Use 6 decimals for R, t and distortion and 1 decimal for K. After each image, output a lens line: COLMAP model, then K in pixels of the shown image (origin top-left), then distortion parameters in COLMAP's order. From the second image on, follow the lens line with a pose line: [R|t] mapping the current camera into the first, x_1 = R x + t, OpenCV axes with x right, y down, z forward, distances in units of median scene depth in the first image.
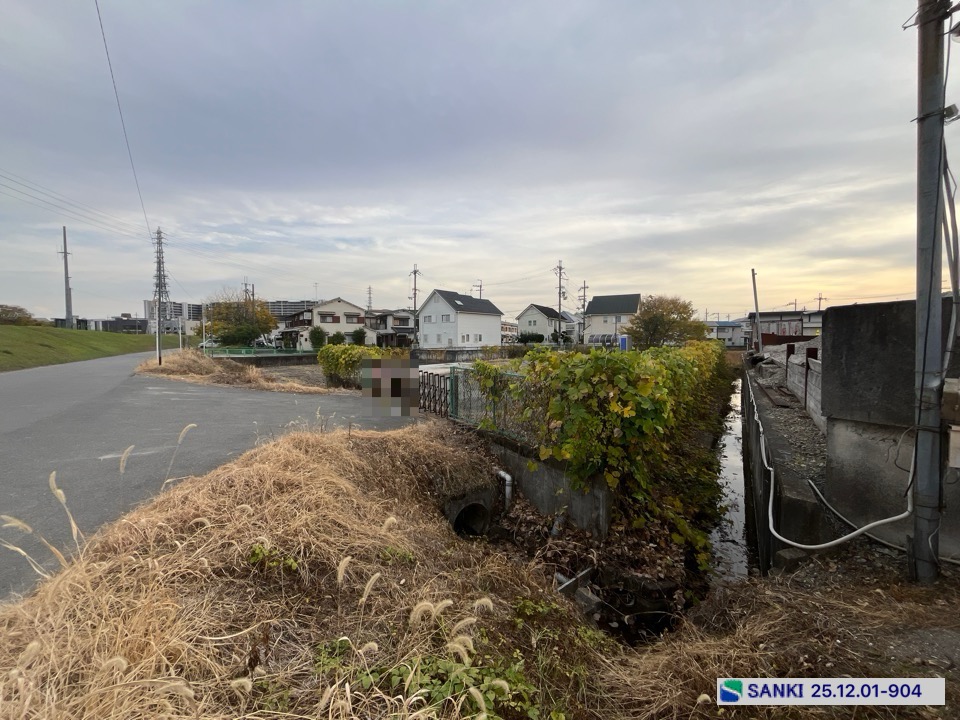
lens RADIAL K [[389.6, 0, 478.0], [0, 389.6, 359.9], [0, 0, 1]] dist [-0.003057, 0.000194]
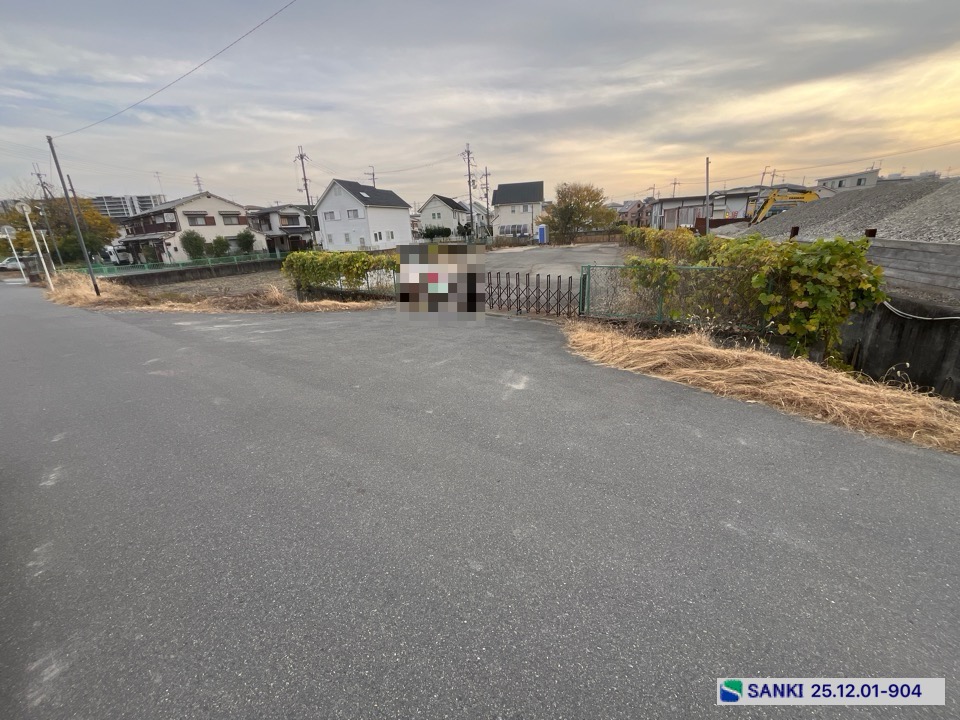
lens RADIAL K [[389.6, 0, 478.4], [0, 389.6, 359.2], [0, 0, 1]] dist [-0.003057, 0.000194]
pose [[0.946851, -0.144998, 0.287139, -0.105084], [0.066290, 0.961439, 0.266908, -0.005875], [-0.314768, -0.233688, 0.919952, 0.014320]]
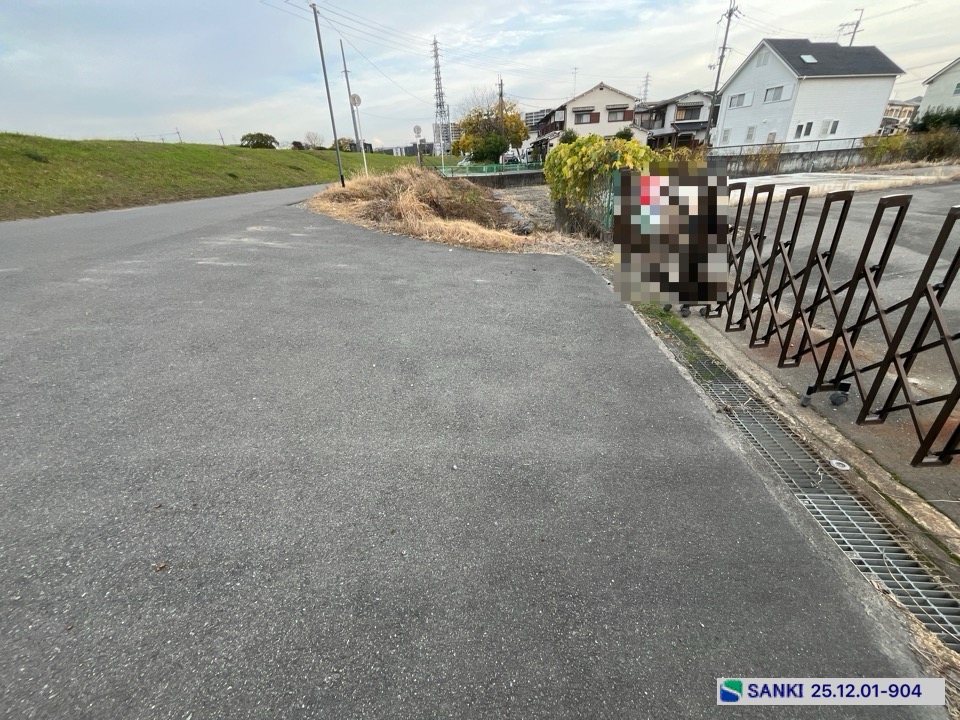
lens RADIAL K [[389.6, 0, 477.7], [0, 389.6, 360.6], [0, 0, 1]] dist [-0.003057, 0.000194]
pose [[0.812557, 0.223112, -0.538490, -0.035692], [0.027026, 0.908427, 0.417169, 0.003235], [0.582255, -0.353527, 0.732119, 0.141057]]
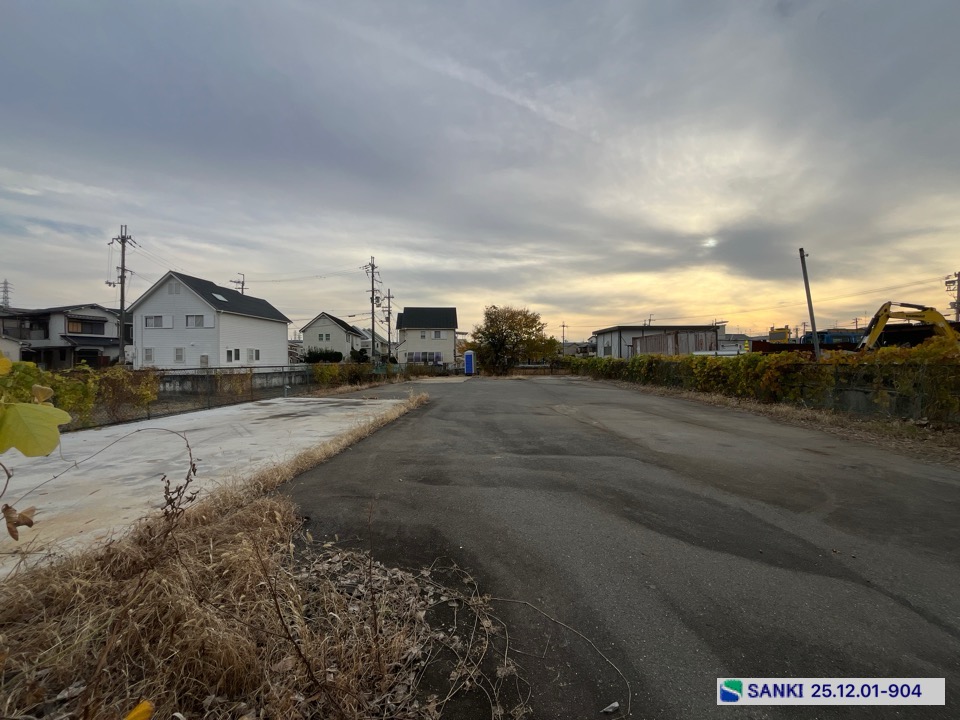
lens RADIAL K [[389.6, 0, 476.9], [0, 389.6, 359.9], [0, 0, 1]] dist [-0.003057, 0.000194]
pose [[0.818130, -0.000918, 0.575032, -0.065835], [0.034748, 0.998250, -0.047844, -0.004411], [-0.573982, 0.059124, 0.816731, 0.250827]]
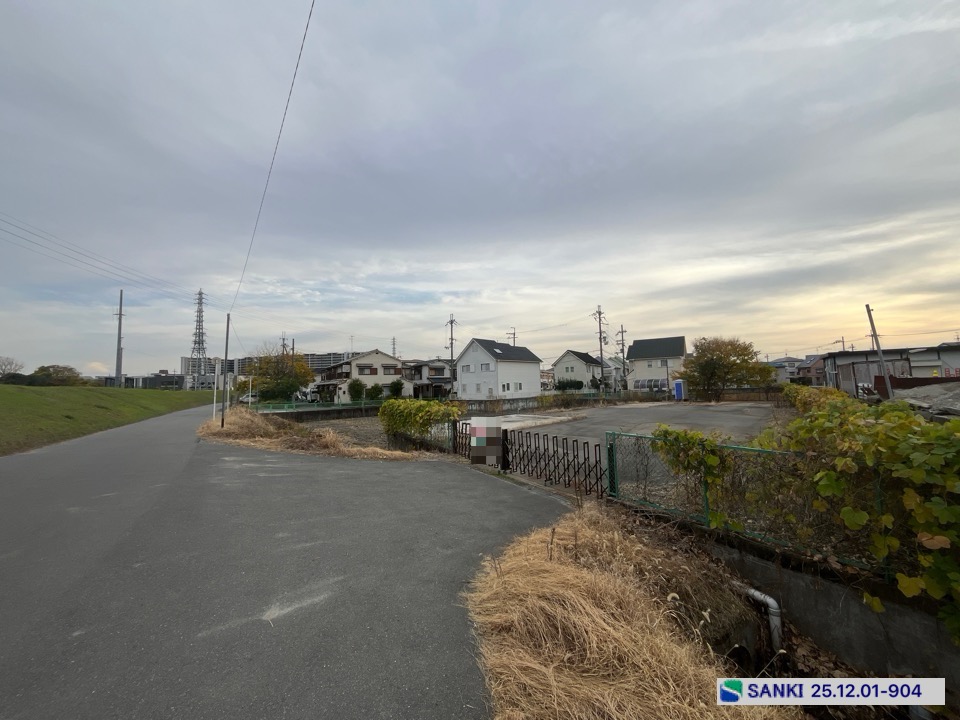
lens RADIAL K [[389.6, 0, 477.9], [0, 389.6, 360.7], [0, 0, 1]] dist [-0.003057, 0.000194]
pose [[0.998297, -0.027810, -0.051289, -0.046322], [0.021507, 0.992591, -0.119588, -0.006115], [0.054235, 0.118281, 0.991498, 0.027641]]
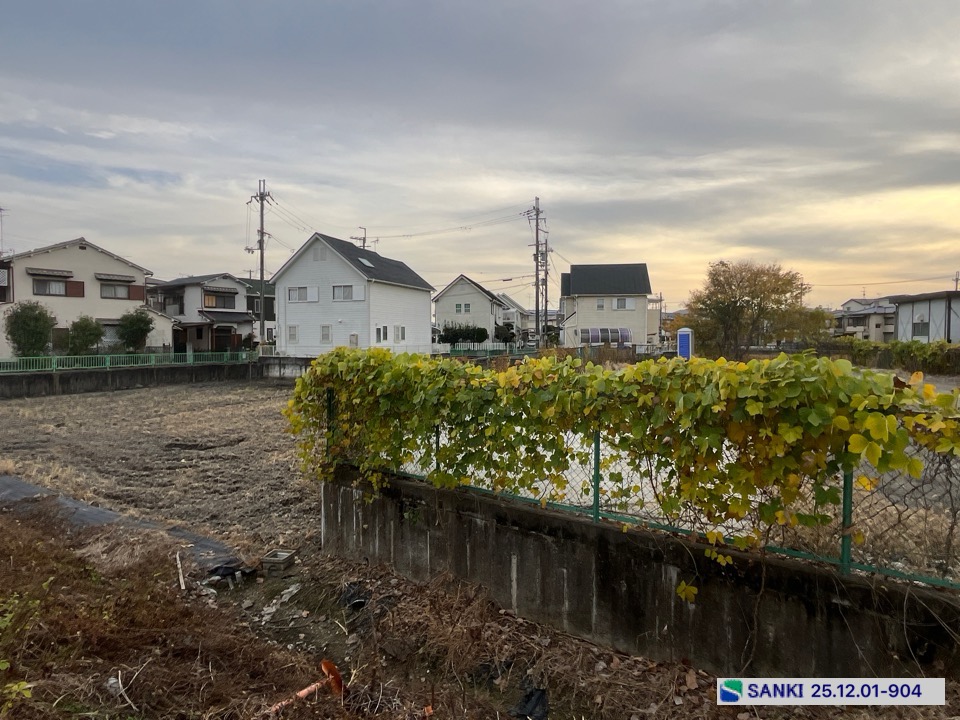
lens RADIAL K [[578.3, 0, 476.4], [0, 578.3, 364.0], [0, 0, 1]] dist [0.003612, -0.004515]
pose [[0.939267, -0.013832, 0.342909, -0.160746], [0.016545, 0.999851, -0.004987, -0.010159], [-0.342789, 0.010358, 0.939355, 0.239663]]
